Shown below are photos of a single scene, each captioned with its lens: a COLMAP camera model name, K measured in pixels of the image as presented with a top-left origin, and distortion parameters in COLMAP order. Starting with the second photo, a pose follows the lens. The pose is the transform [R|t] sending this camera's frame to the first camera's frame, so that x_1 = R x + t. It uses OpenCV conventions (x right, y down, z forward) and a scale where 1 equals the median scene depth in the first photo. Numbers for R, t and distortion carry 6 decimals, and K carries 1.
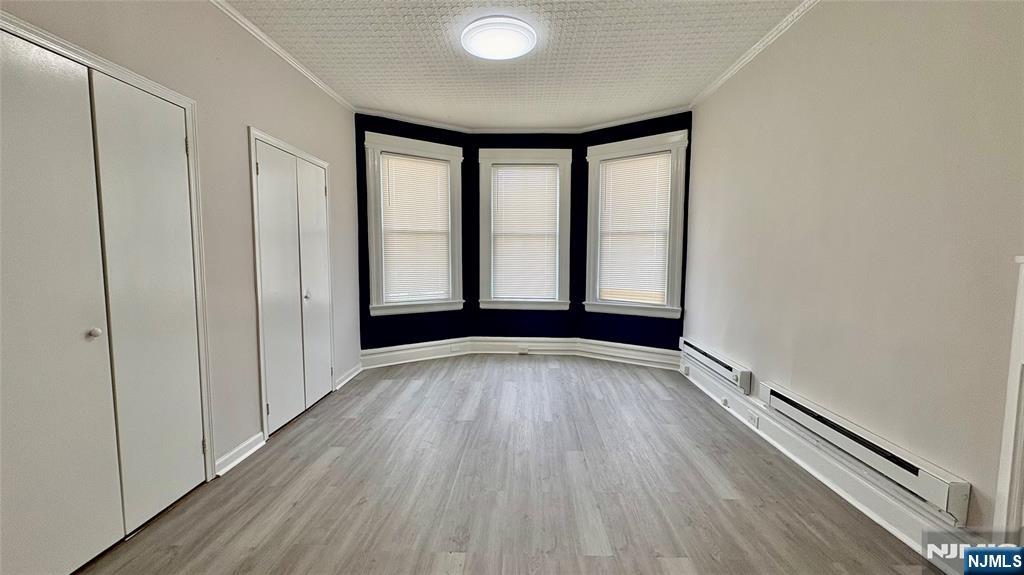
lens RADIAL K [[399.2, 0, 514.1], [0, 399.2, 286.8], [0, 0, 1]] dist [0.000738, -0.000139]
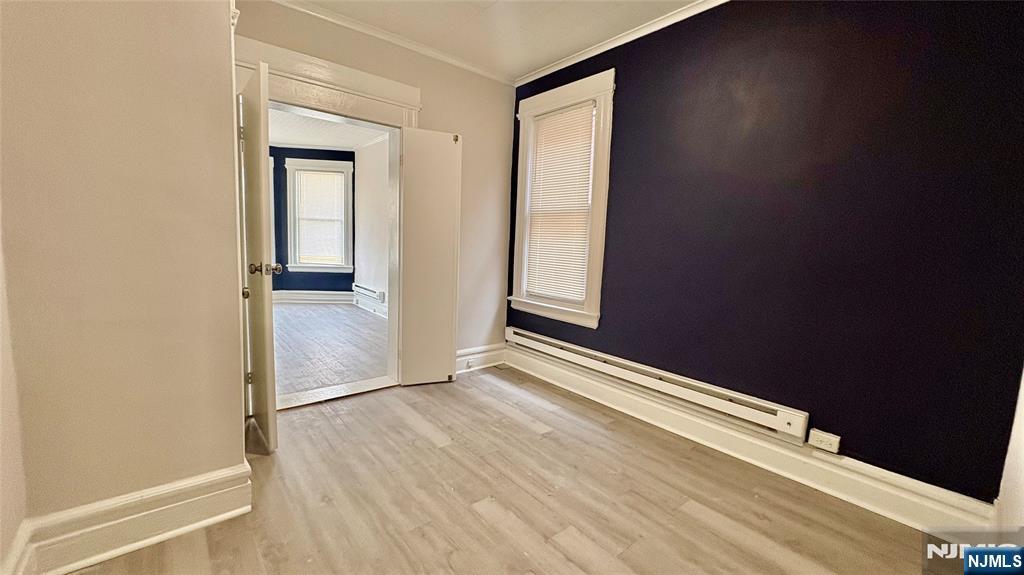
lens RADIAL K [[399.2, 0, 514.1], [0, 399.2, 286.8], [0, 0, 1]] dist [0.000738, -0.000139]
pose [[0.740972, -0.045460, 0.669996, -0.220977], [0.012314, 0.998458, 0.054129, 0.057891], [-0.671423, -0.031857, 0.740389, -0.737541]]
